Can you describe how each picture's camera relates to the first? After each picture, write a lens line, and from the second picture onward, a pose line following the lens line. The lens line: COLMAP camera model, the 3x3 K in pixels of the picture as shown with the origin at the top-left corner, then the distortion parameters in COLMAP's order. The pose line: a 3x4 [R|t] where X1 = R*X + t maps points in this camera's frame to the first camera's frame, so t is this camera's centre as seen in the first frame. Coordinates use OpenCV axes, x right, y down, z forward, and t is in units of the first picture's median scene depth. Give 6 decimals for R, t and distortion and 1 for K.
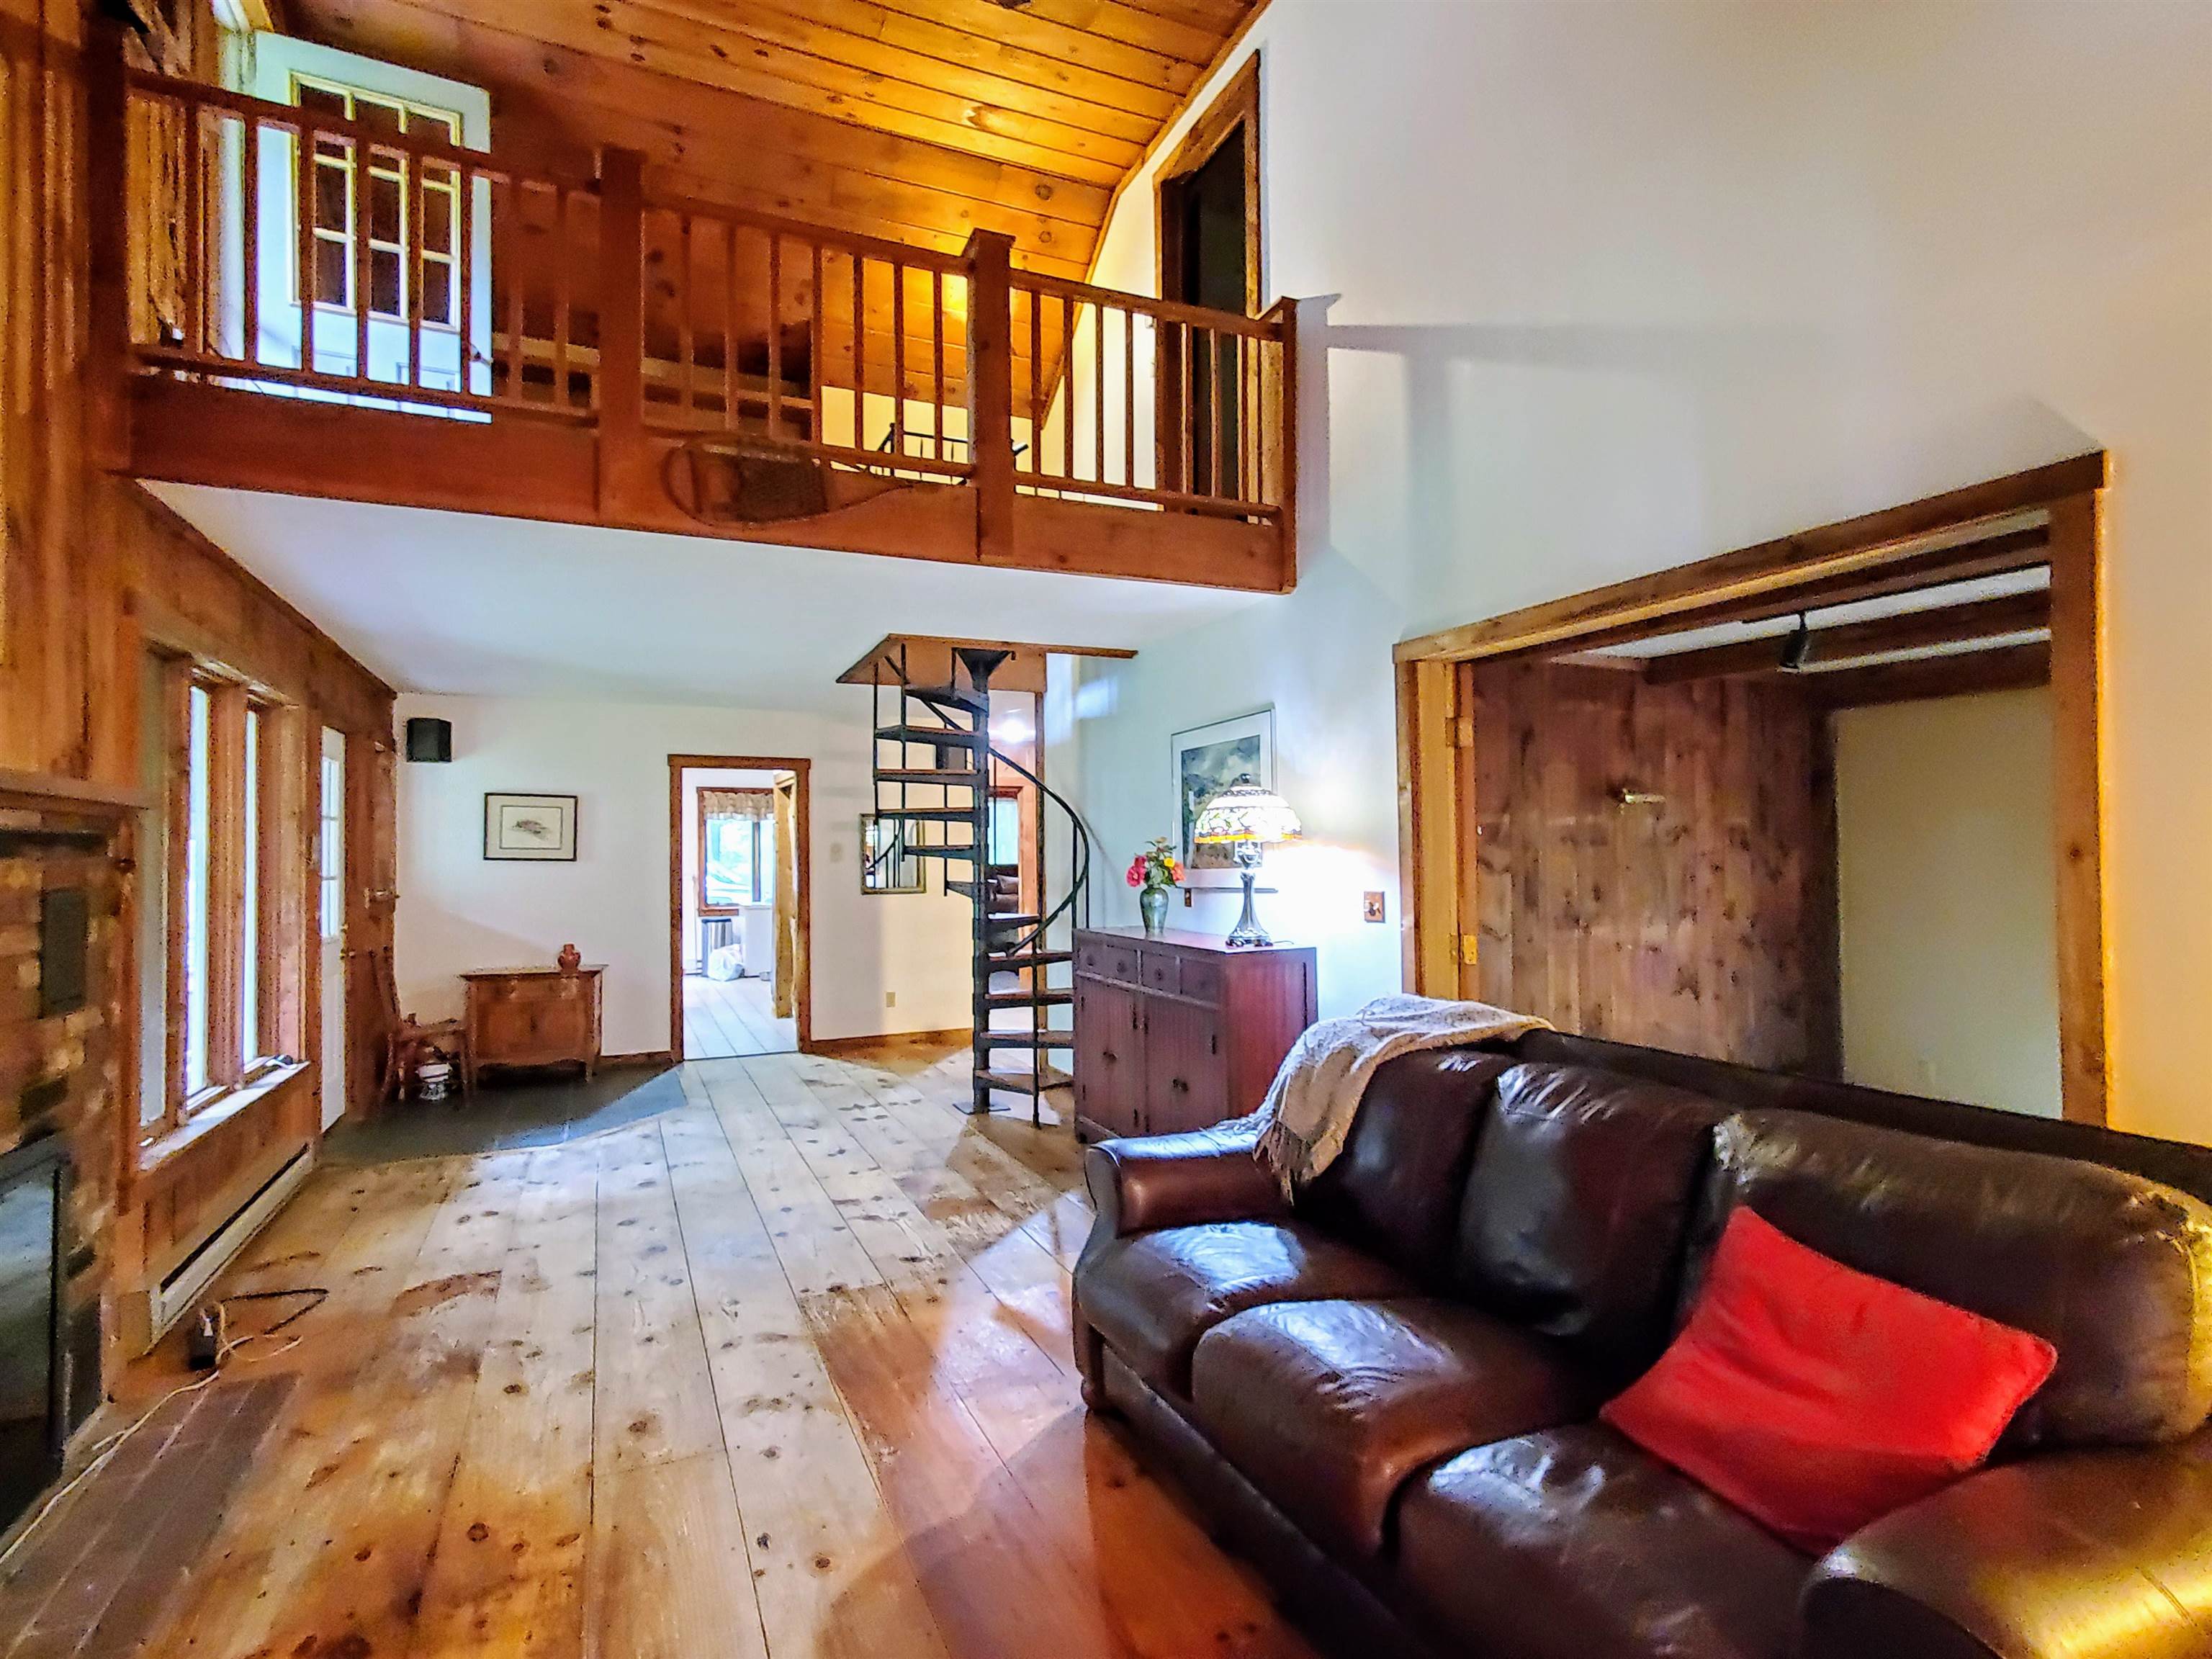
lens RADIAL K [[1113.5, 0, 1102.7], [0, 1113.5, 835.5], [0, 0, 1]] dist [-0.004081, 0.007451]
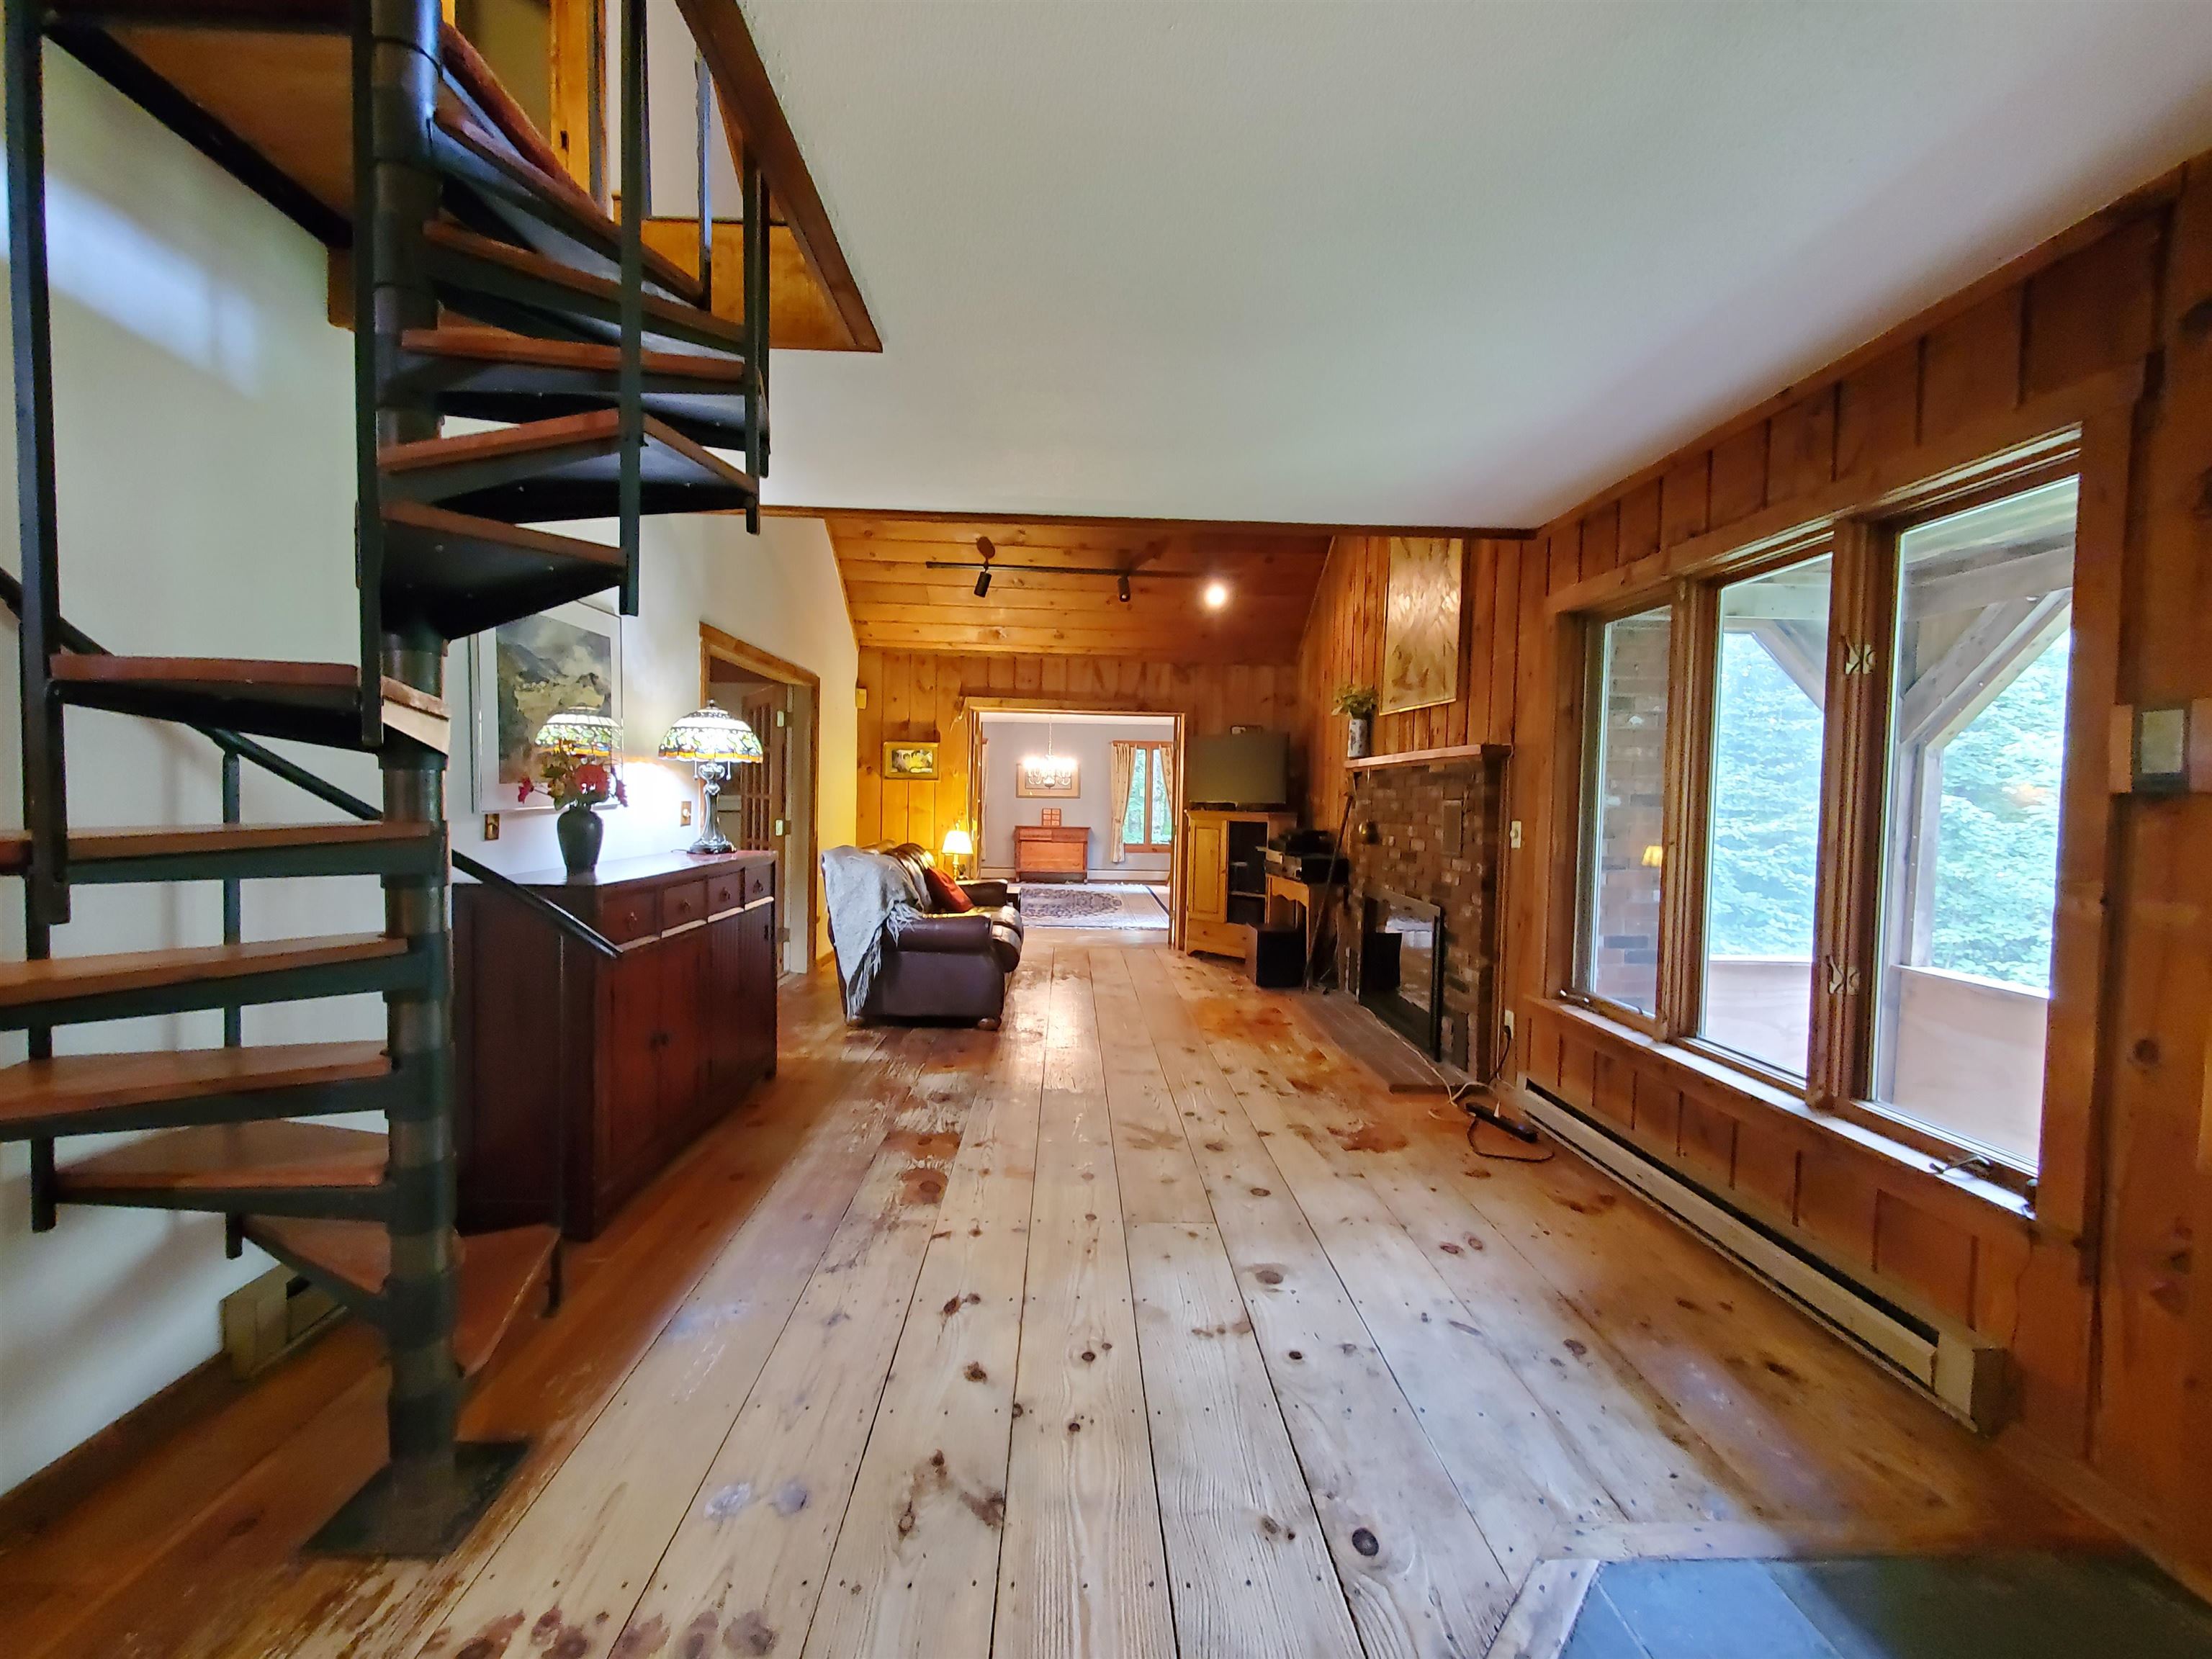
lens RADIAL K [[873.5, 0, 1106.0], [0, 873.5, 829.5], [0, 0, 1]] dist [-0.002198, -0.000246]
pose [[-0.928918, -0.022379, 0.369610, -0.569433], [-0.016752, 0.999690, 0.018427, 0.053068], [-0.369908, 0.010926, -0.929004, 1.701009]]
